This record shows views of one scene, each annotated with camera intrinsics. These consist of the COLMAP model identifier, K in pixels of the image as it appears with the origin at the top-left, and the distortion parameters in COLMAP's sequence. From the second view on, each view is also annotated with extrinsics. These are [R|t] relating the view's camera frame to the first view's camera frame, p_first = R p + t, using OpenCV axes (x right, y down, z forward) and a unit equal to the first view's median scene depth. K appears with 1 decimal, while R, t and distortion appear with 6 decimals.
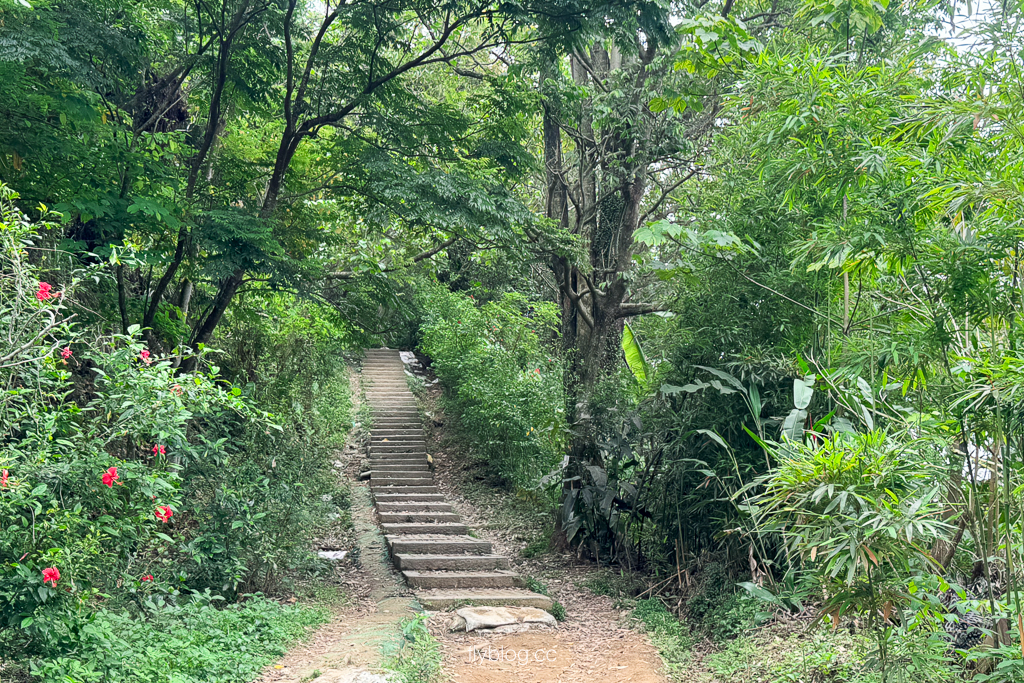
lens RADIAL K [[1208.8, 0, 512.3], [0, 1208.8, 341.3], [0, 0, 1]] dist [0.000551, 0.000000]
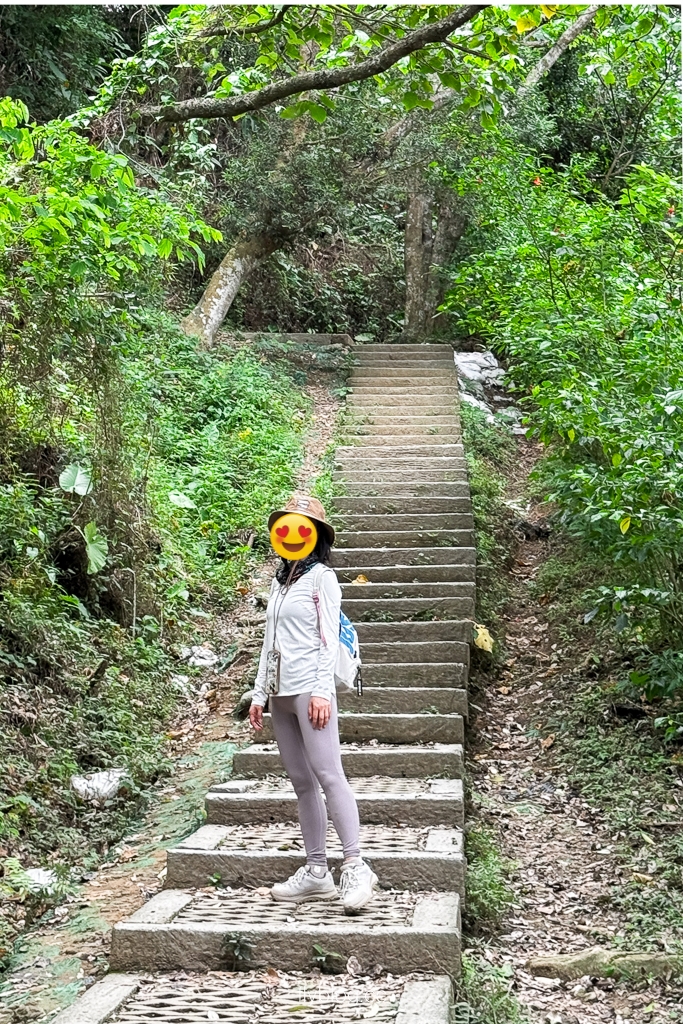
lens RADIAL K [[1941.6, 0, 341.1], [0, 1941.6, 512.1], [0, 0, 1]] dist [-0.067436, 0.000000]
pose [[0.977632, -0.013546, -0.209888, 0.002919], [0.025405, 0.998223, 0.053909, 0.029766], [0.208785, -0.058036, 0.976238, 0.420460]]
